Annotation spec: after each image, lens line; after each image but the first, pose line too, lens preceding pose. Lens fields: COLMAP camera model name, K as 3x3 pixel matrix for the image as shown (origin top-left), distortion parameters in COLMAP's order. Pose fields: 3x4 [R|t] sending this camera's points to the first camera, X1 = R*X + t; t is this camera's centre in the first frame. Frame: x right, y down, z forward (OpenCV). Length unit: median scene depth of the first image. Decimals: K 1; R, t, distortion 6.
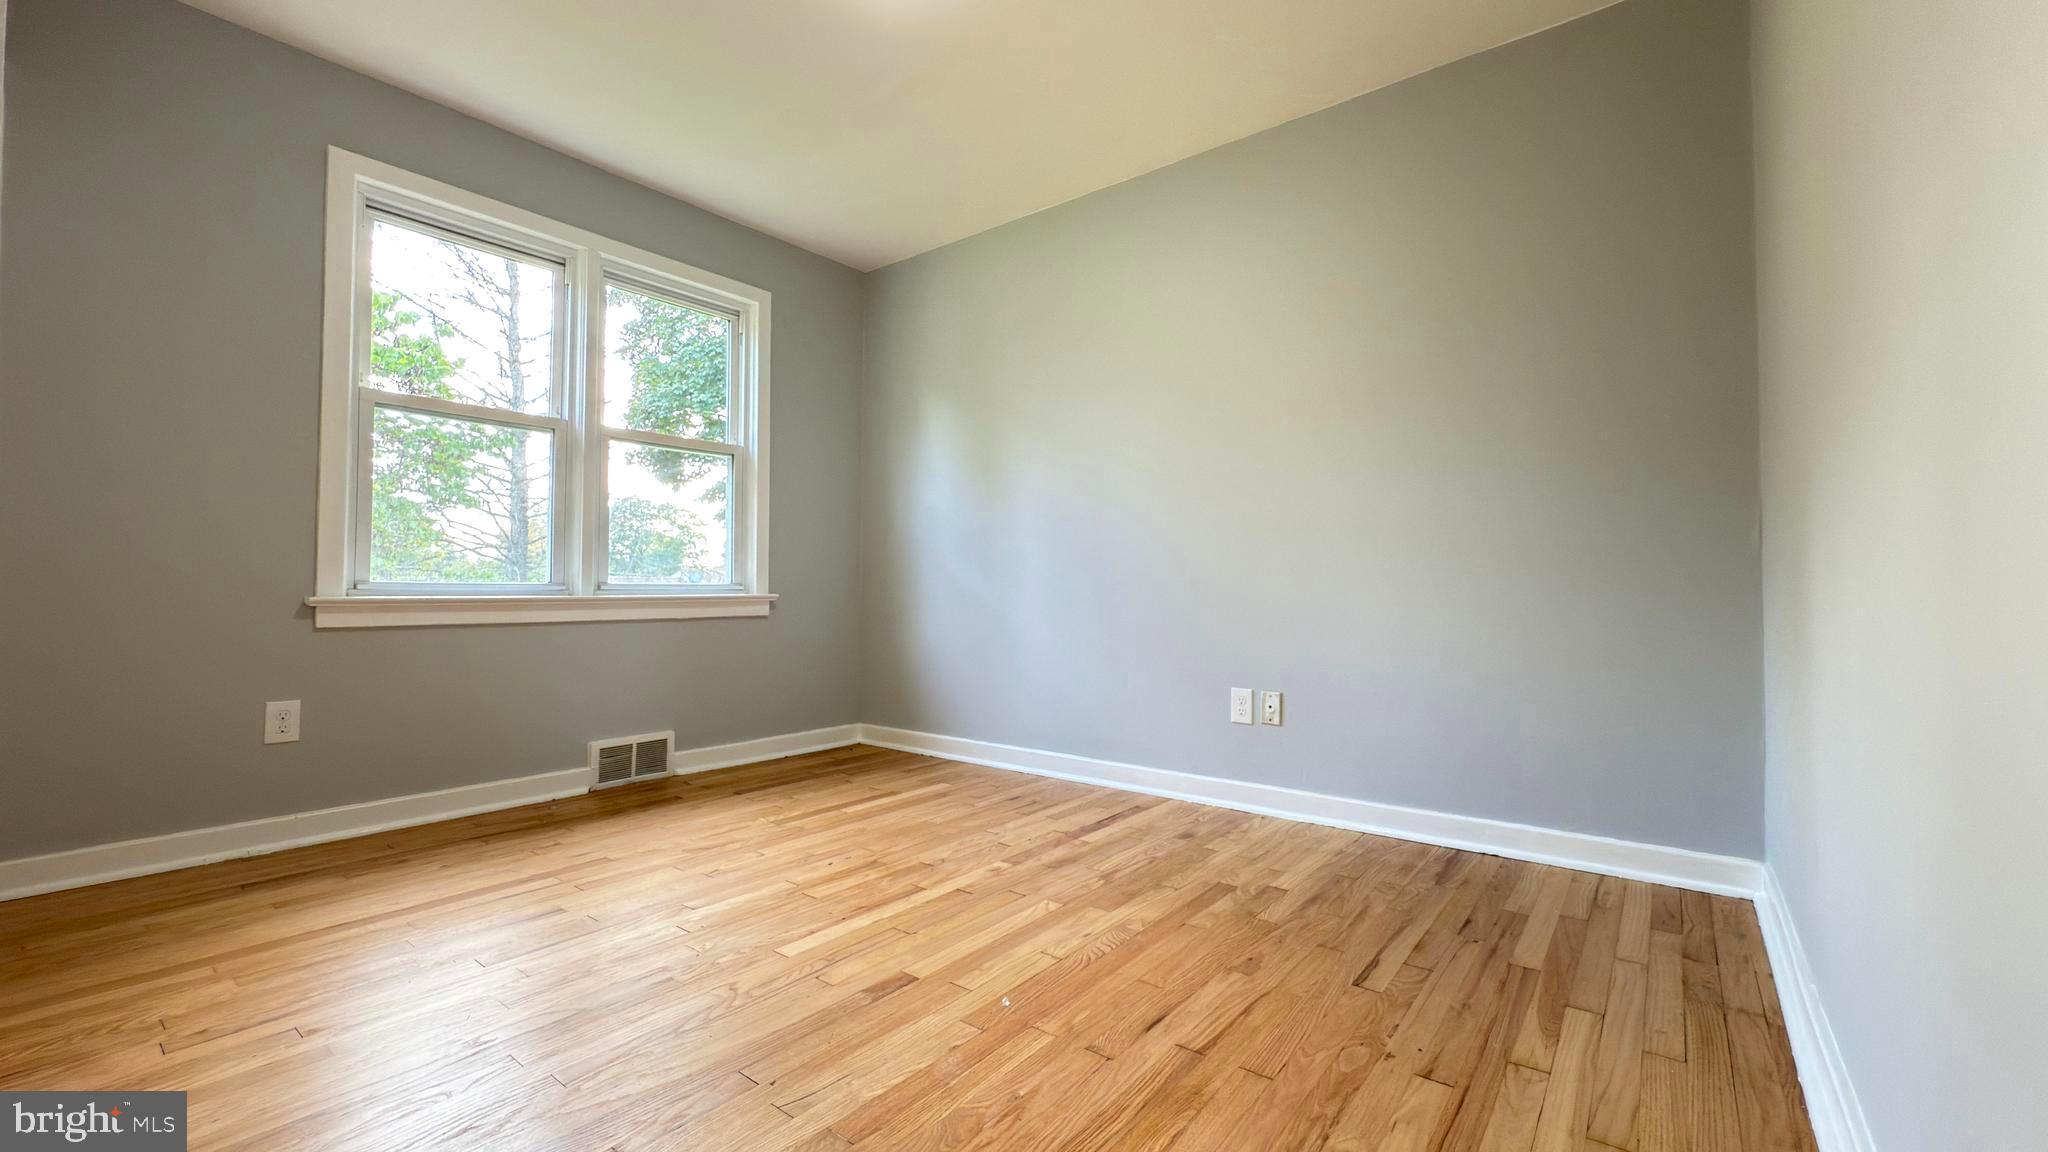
lens RADIAL K [[819.0, 0, 1030.5], [0, 819.0, 578.9], [0, 0, 1]] dist [0.001915, -0.000937]
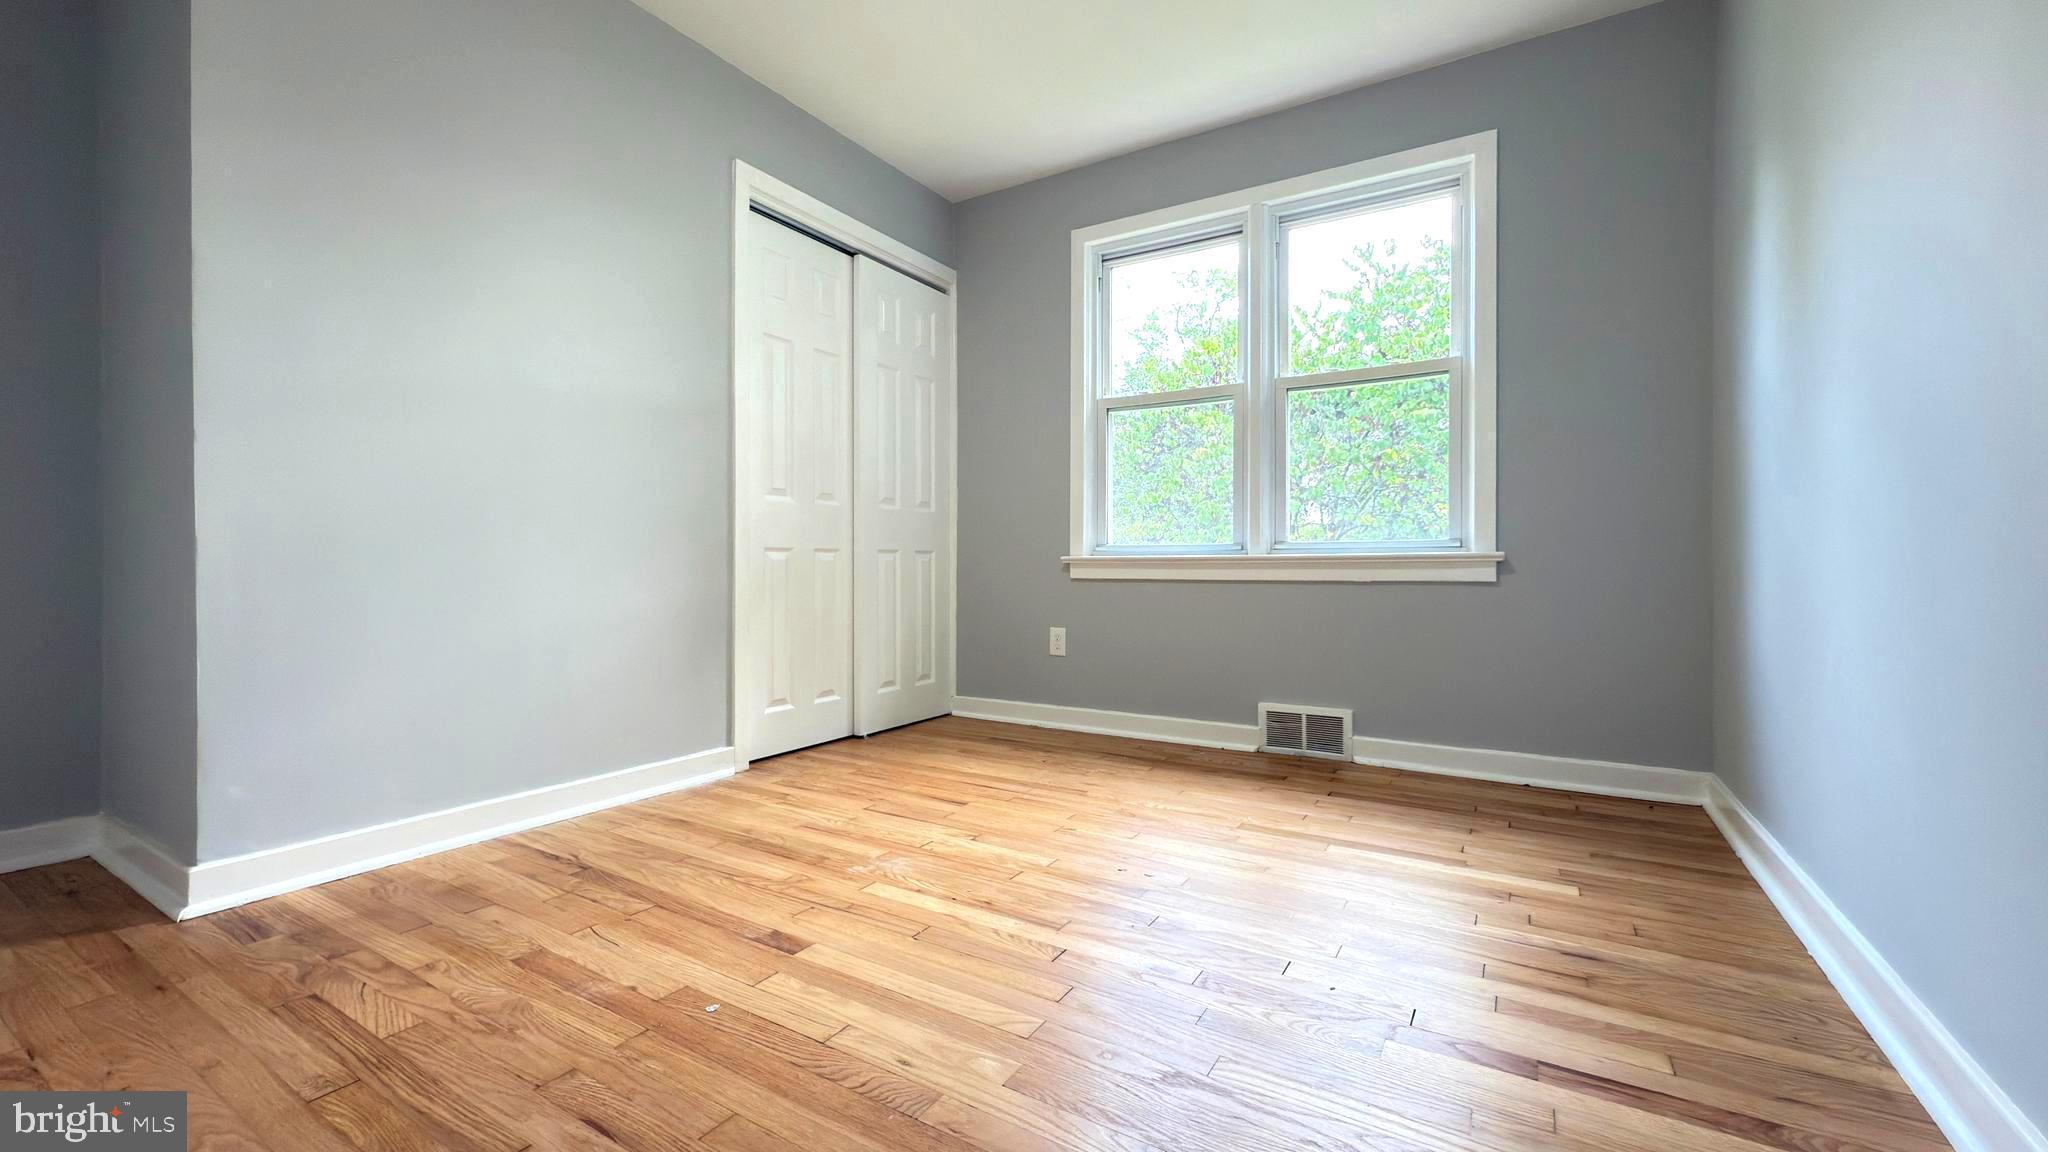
lens RADIAL K [[819.0, 0, 1023.1], [0, 819.0, 574.8], [0, 0, 1]] dist [0.001915, -0.000937]
pose [[0.111472, 0.008338, -0.993733, 0.518944], [0.014200, 0.999849, 0.009983, 0.038082], [0.993666, -0.015224, 0.111337, 0.753964]]
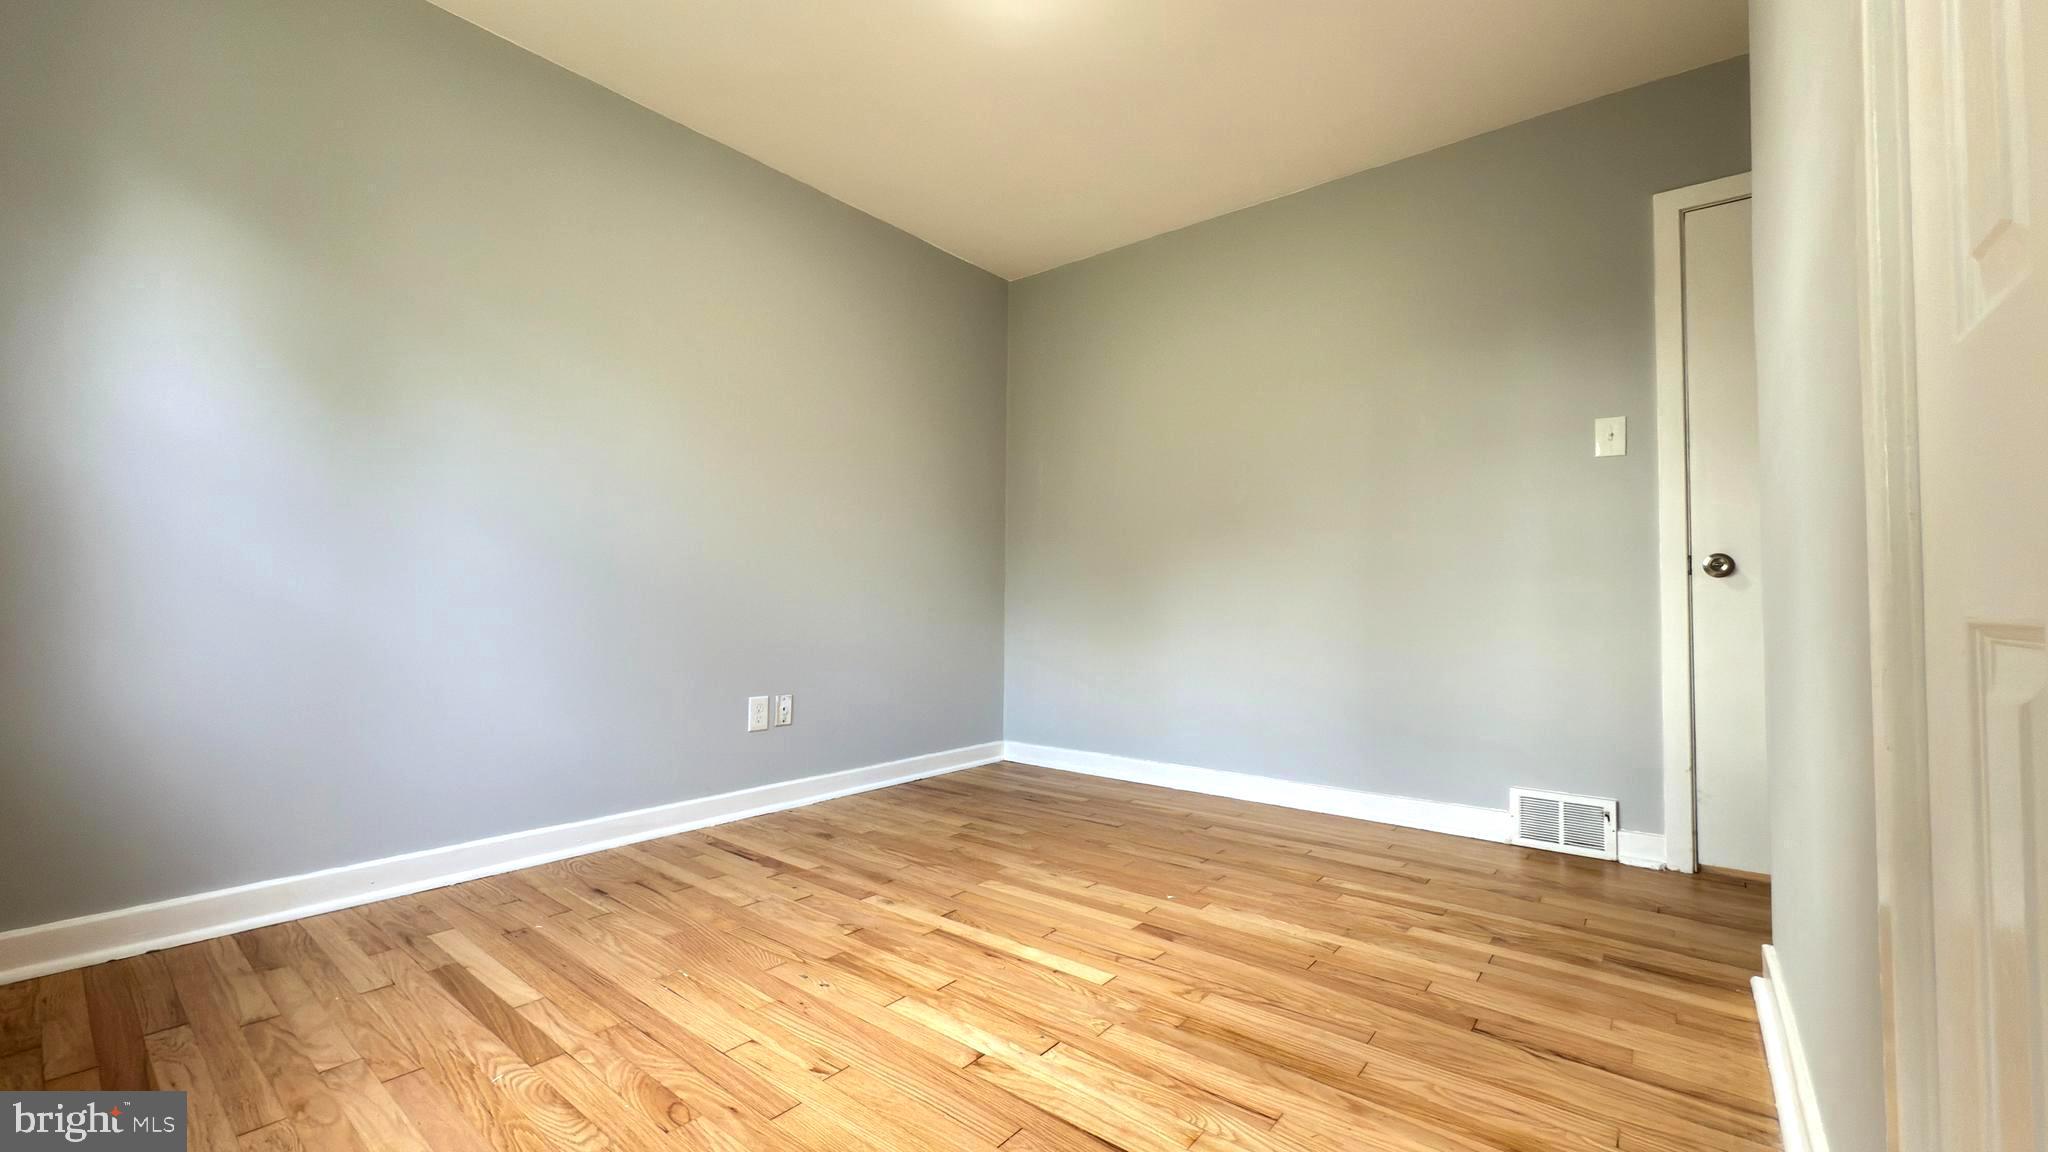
lens RADIAL K [[819.0, 0, 1026.6], [0, 819.0, 572.9], [0, 0, 1]] dist [0.001915, -0.000937]
pose [[0.013066, 0.033856, 0.999341, -0.900453], [-0.024649, 0.999134, -0.033527, 0.005708], [-0.999611, -0.024195, 0.013889, 0.761414]]
